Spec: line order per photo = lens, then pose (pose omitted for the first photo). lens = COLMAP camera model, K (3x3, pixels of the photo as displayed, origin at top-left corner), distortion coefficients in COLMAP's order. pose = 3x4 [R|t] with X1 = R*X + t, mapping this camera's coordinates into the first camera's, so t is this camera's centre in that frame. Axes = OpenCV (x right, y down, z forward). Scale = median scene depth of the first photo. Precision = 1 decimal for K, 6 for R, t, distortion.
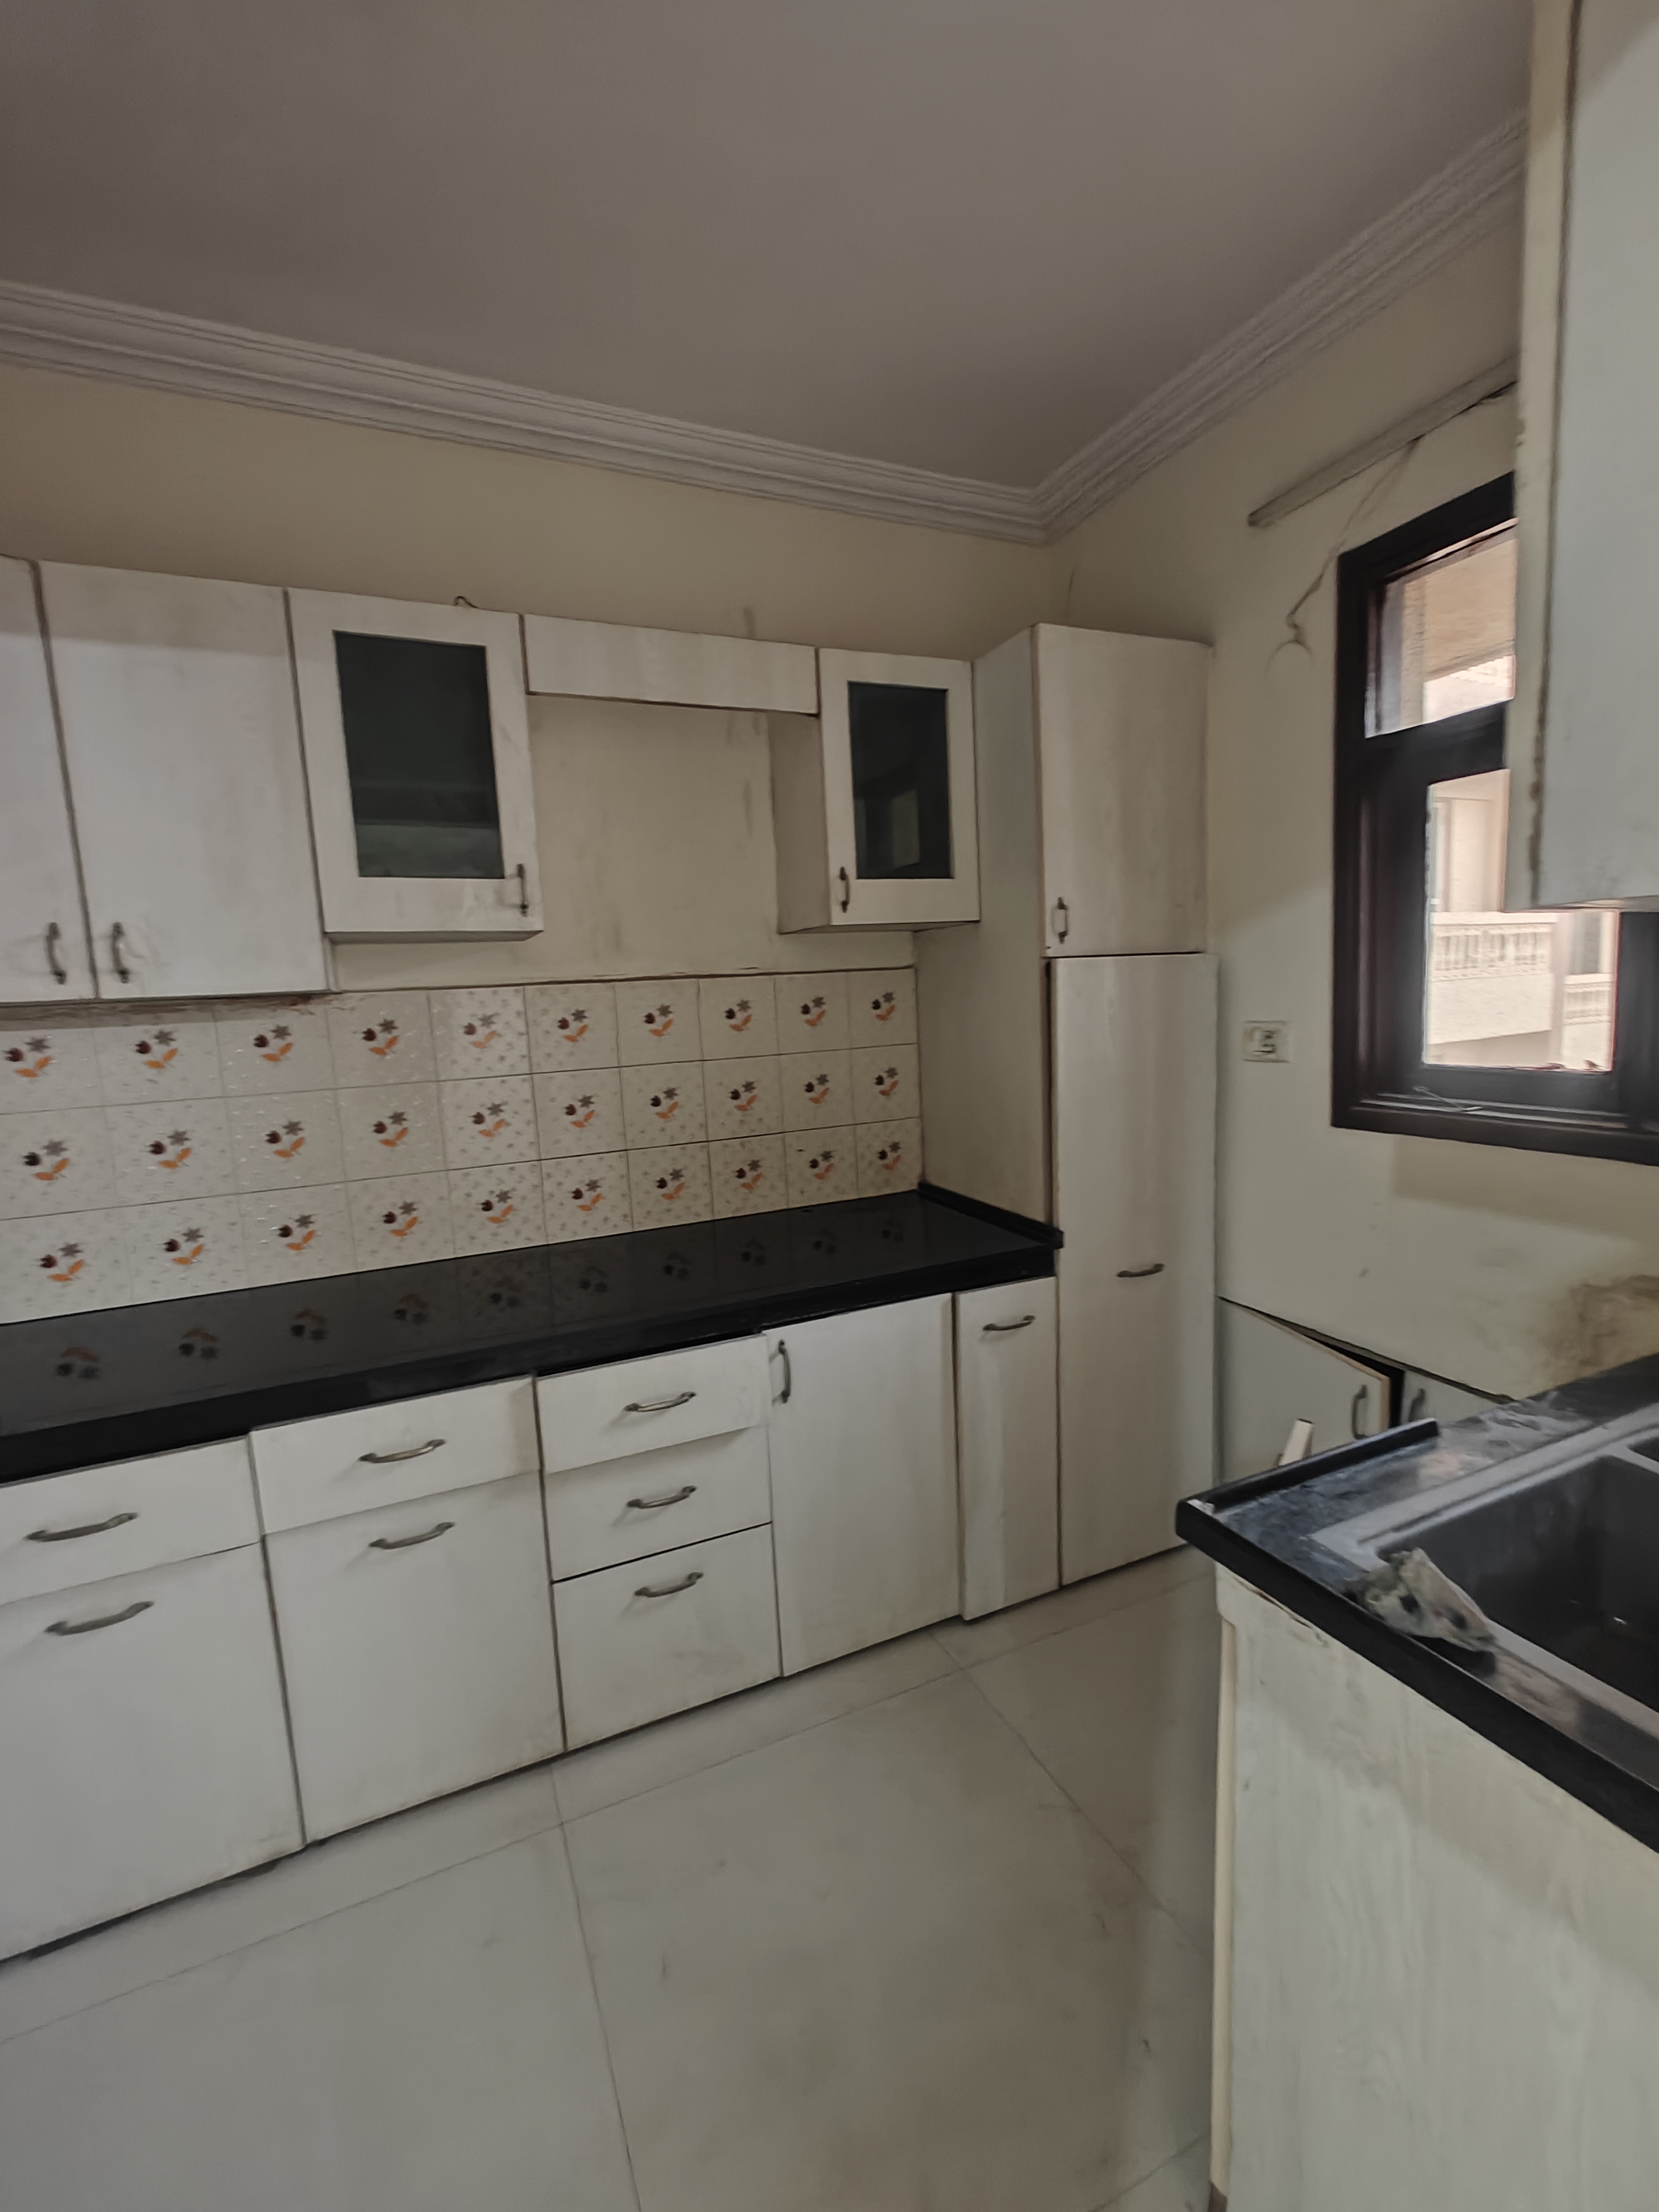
lens RADIAL K [[922.9, 0, 823.6], [0, 922.9, 1103.9], [0, 0, 1]] dist [-0.001750, -0.000033]
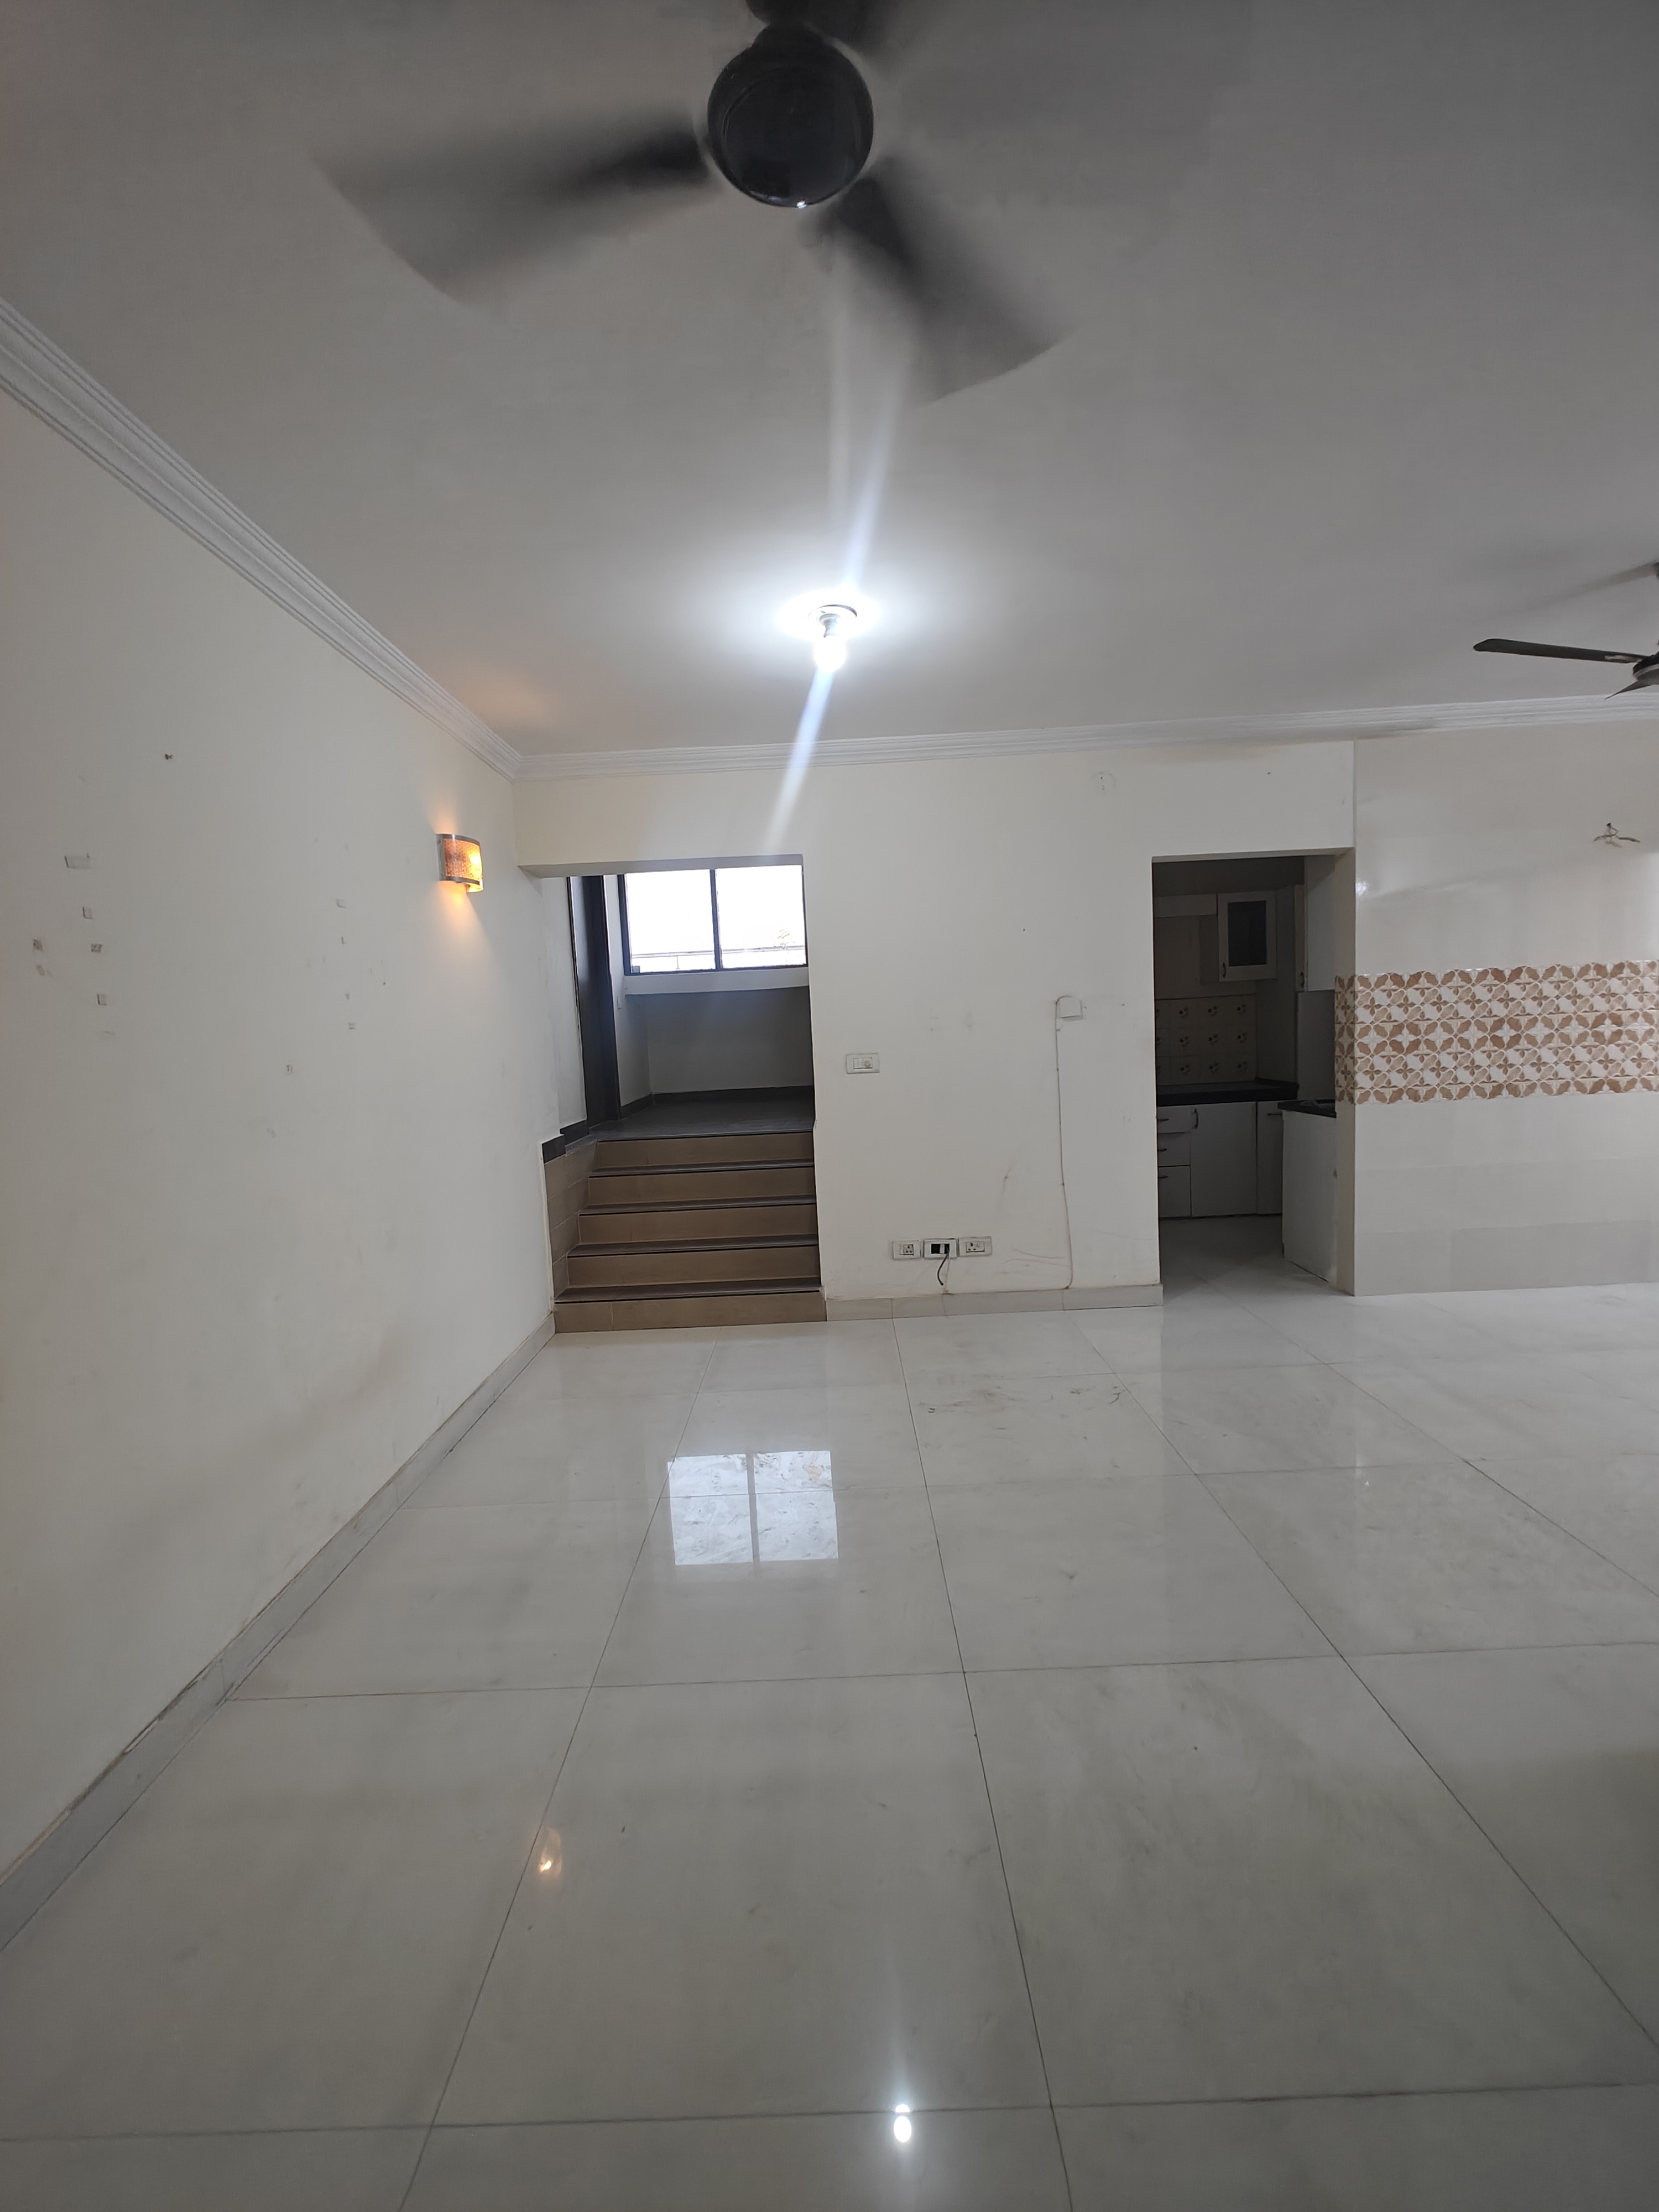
lens RADIAL K [[922.9, 0, 829.4], [0, 922.9, 1109.6], [0, 0, 1]] dist [-0.001750, -0.000033]
pose [[0.909480, 0.038207, -0.413989, 0.114967], [-0.044834, 0.998975, -0.006299, 0.302771], [0.413323, 0.024290, 0.910260, -2.284323]]
